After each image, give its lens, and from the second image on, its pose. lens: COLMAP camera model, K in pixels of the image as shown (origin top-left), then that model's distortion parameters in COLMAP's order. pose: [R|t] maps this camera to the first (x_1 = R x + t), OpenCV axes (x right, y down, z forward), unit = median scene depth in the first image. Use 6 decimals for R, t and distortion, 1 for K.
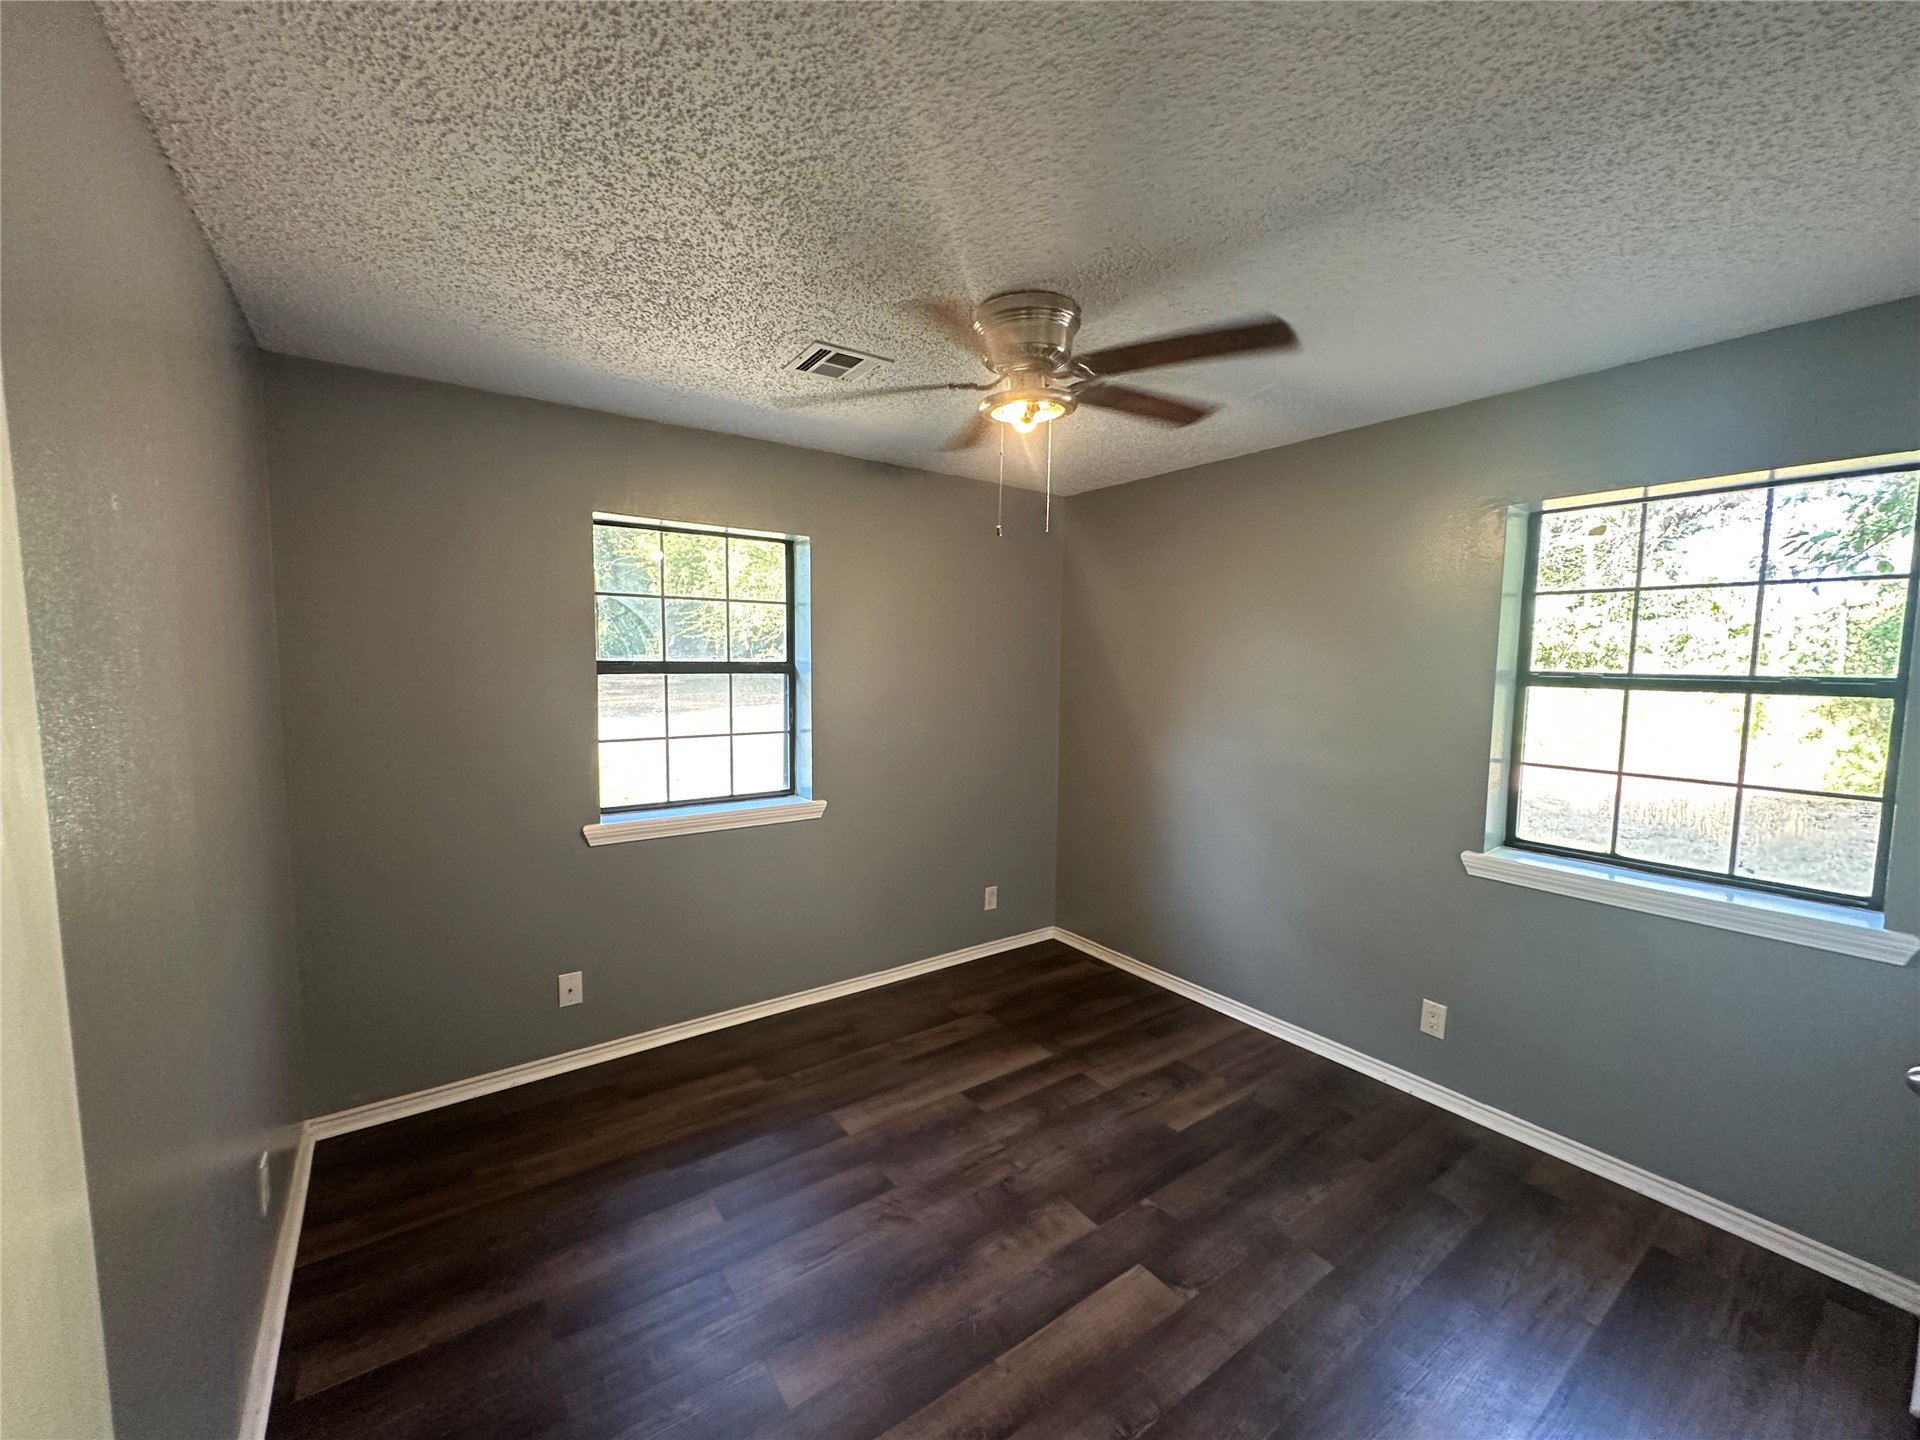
lens RADIAL K [[774.2, 0, 961.6], [0, 774.2, 728.8], [0, 0, 1]] dist [-0.003442, 0.000566]
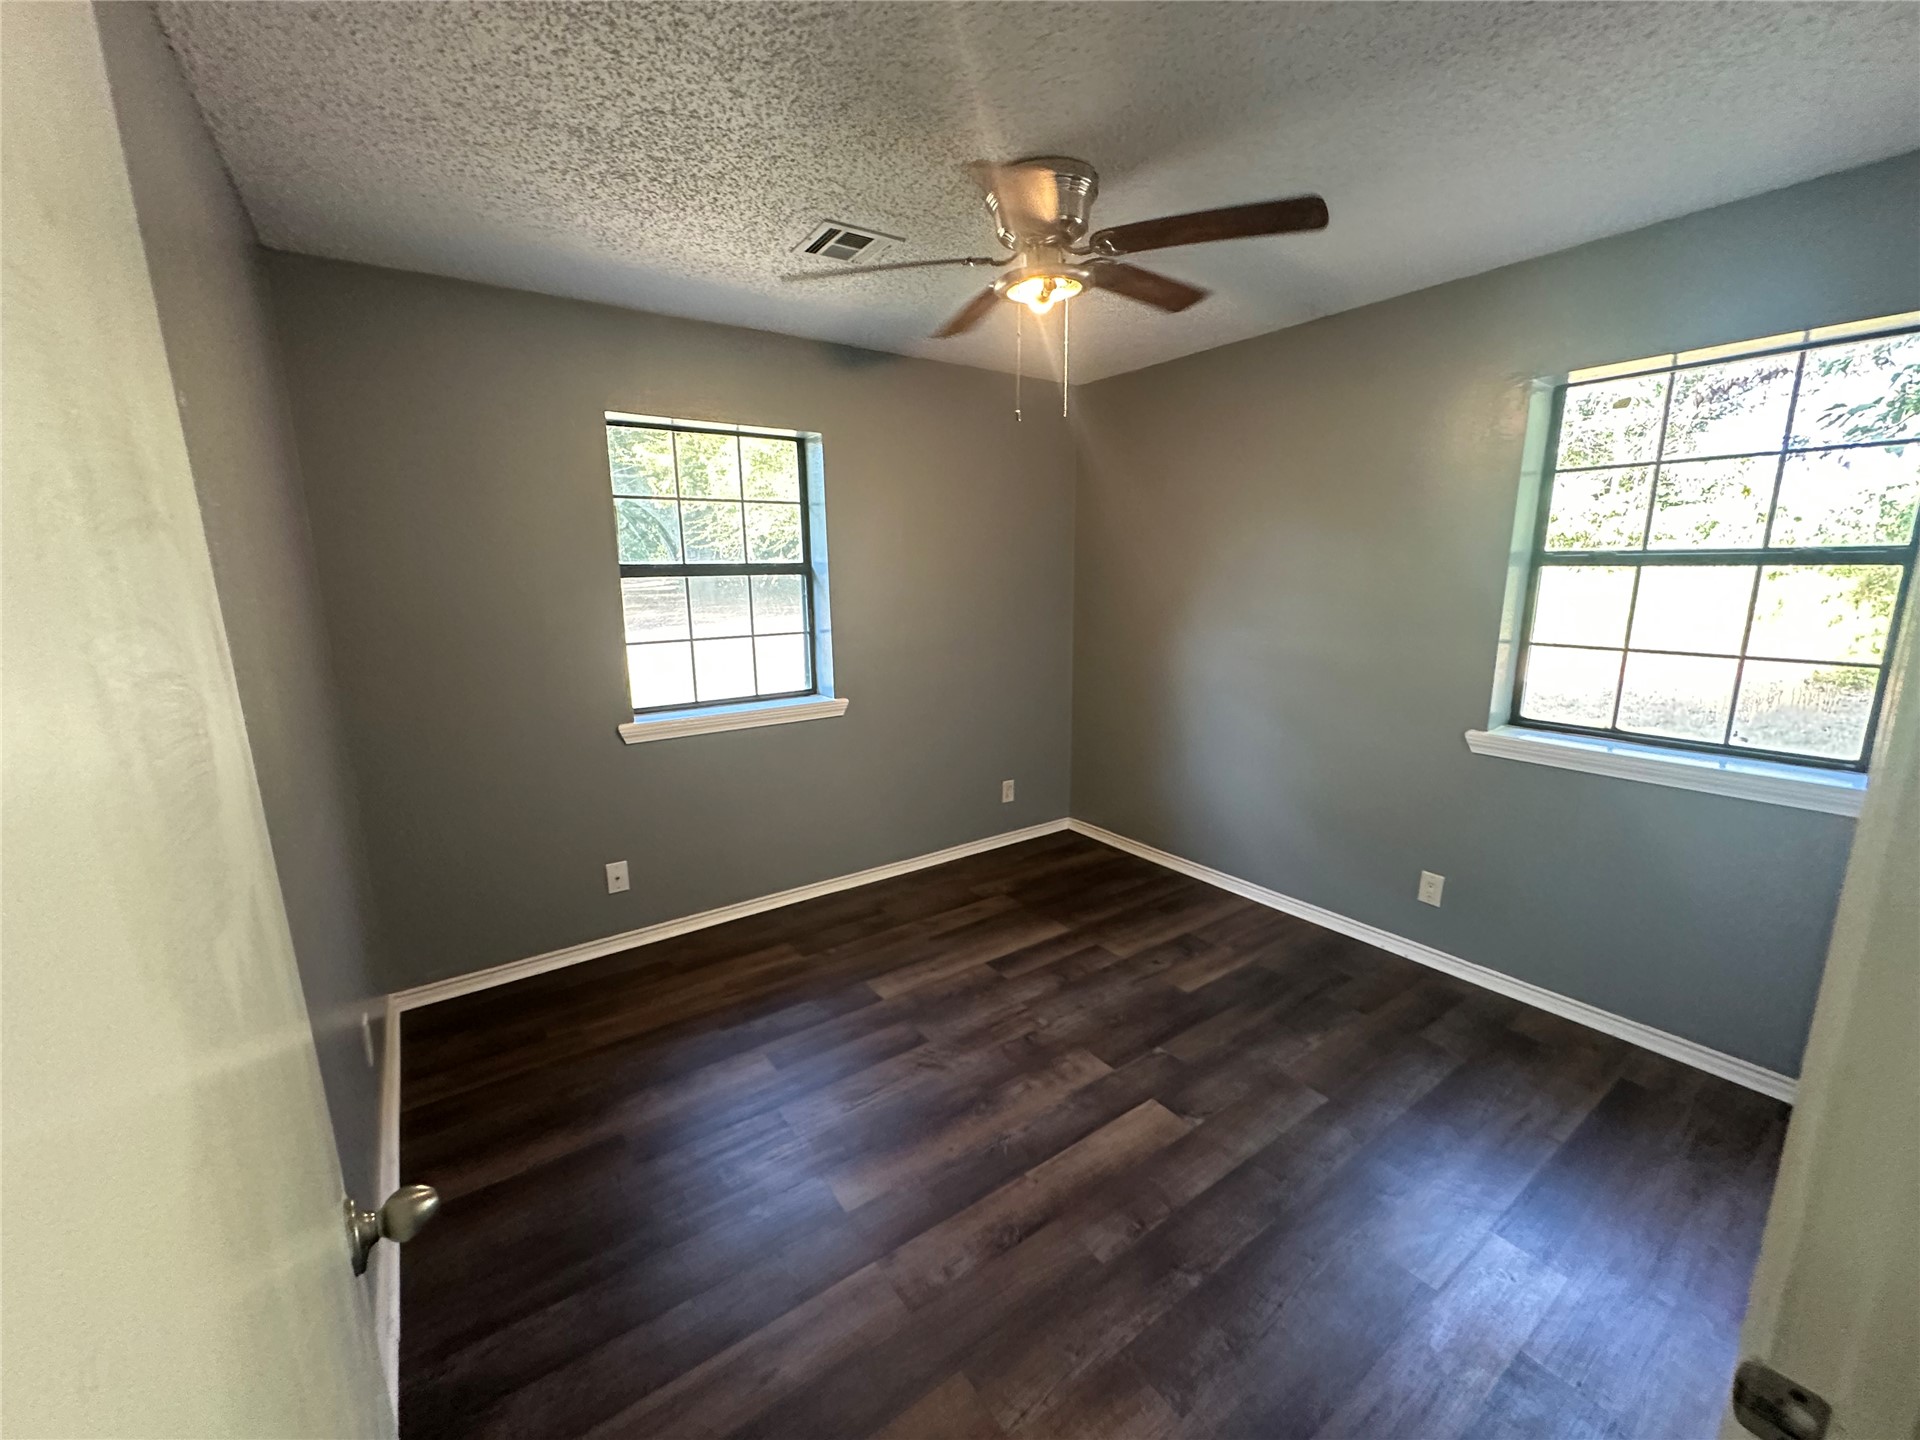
lens RADIAL K [[774.2, 0, 960.9], [0, 774.2, 730.6], [0, 0, 1]] dist [-0.003442, 0.000566]
pose [[0.999694, -0.019681, -0.014997, -0.014720], [0.021297, 0.992954, 0.116567, 0.026369], [0.012597, -0.116851, 0.993070, -0.038888]]
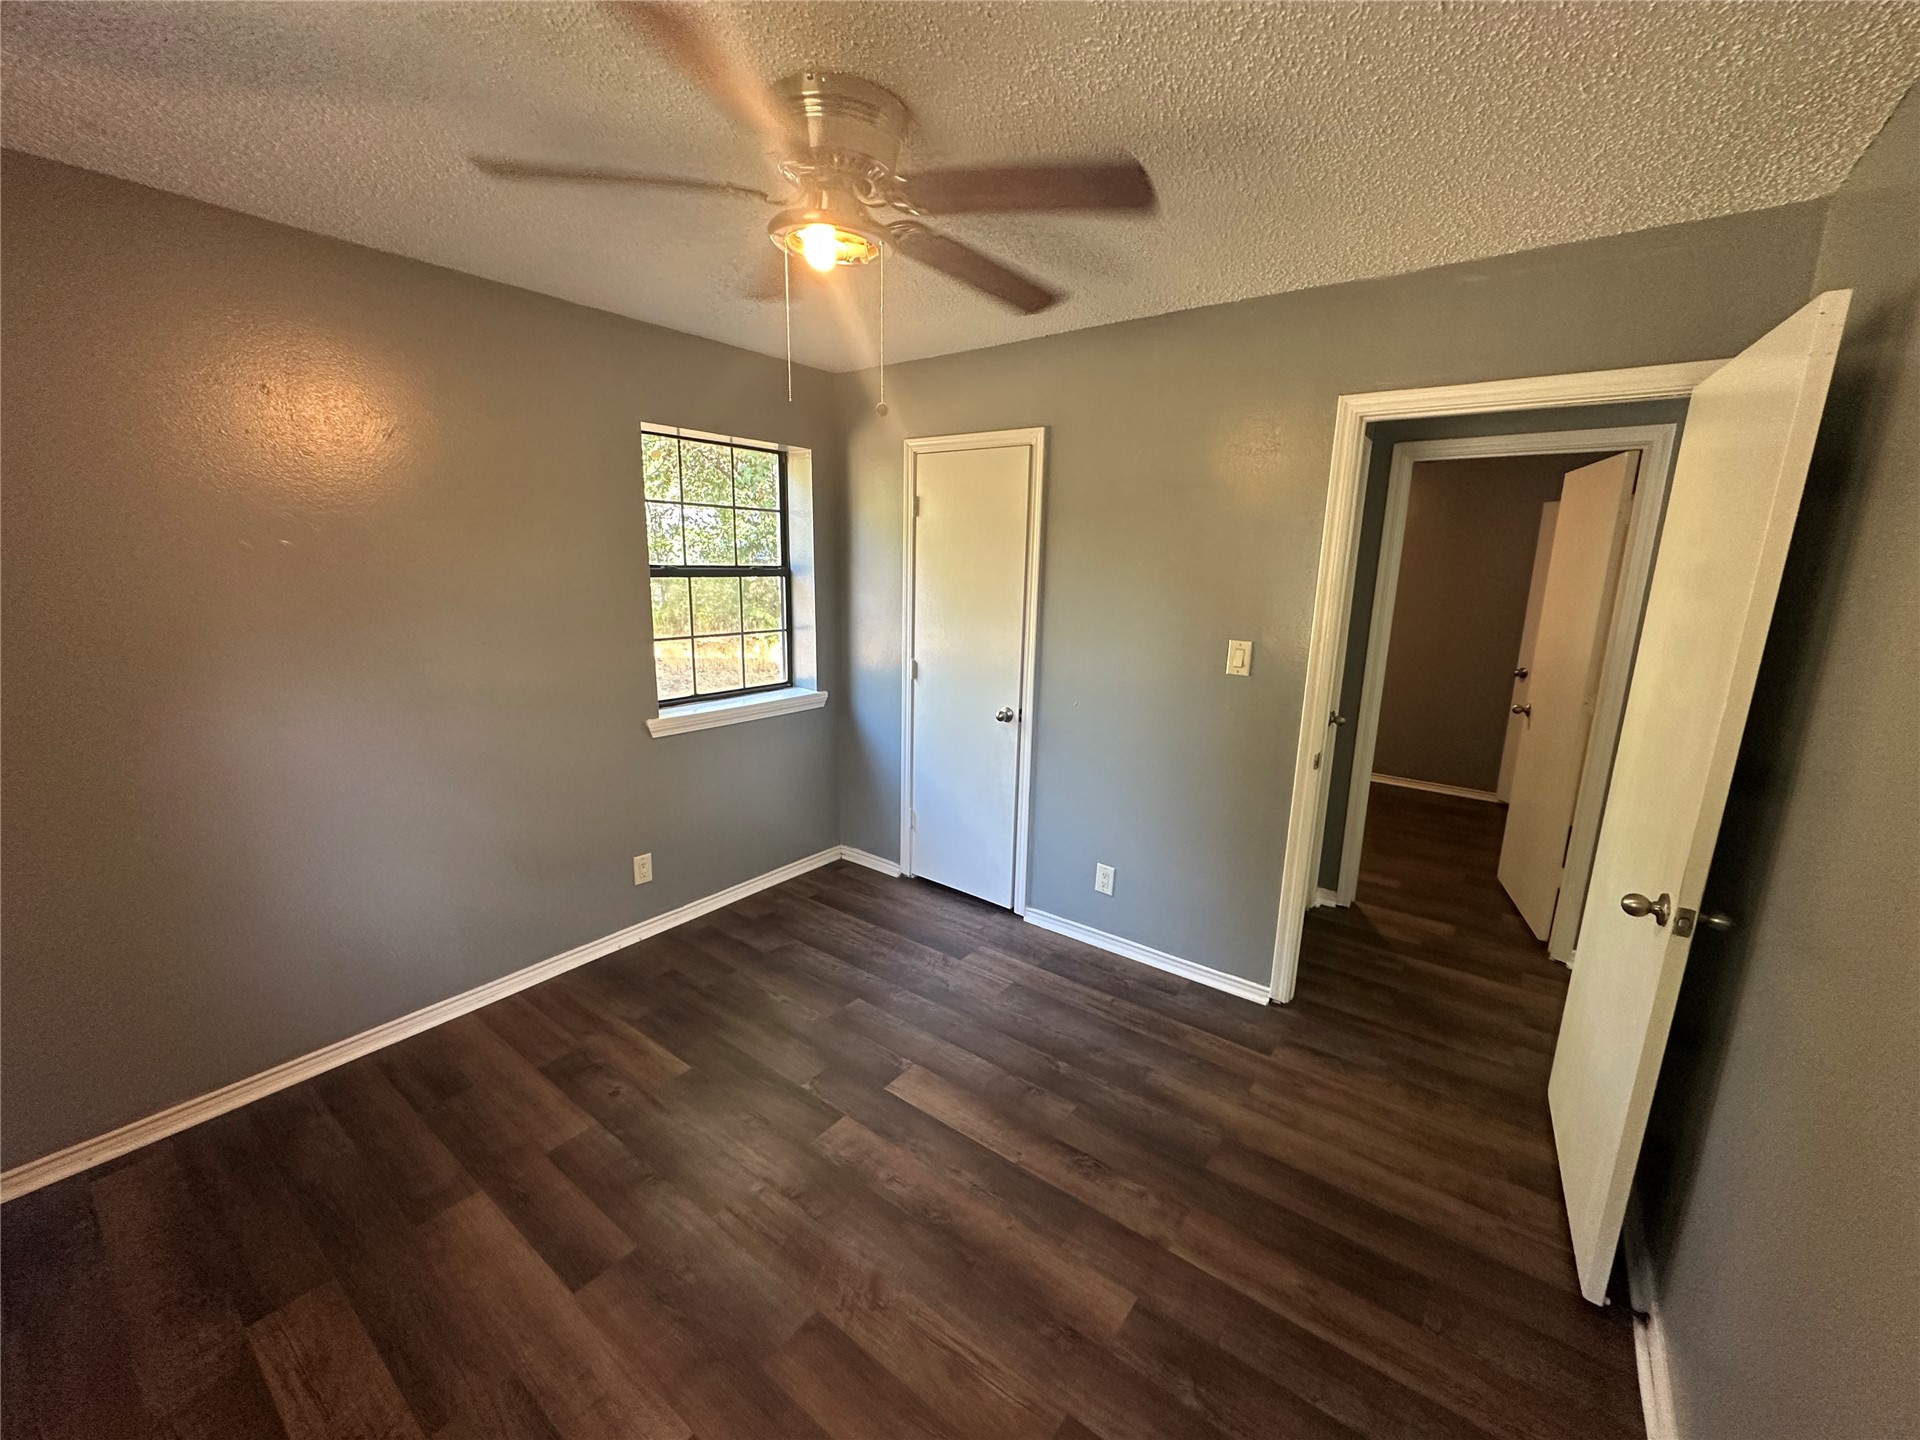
lens RADIAL K [[774.2, 0, 955.5], [0, 774.2, 724.5], [0, 0, 1]] dist [-0.003442, 0.000566]
pose [[-0.302789, -0.215029, 0.928483, -0.656447], [0.066906, 0.967016, 0.245772, -0.105045], [-0.950706, 0.136538, -0.278415, 0.971343]]
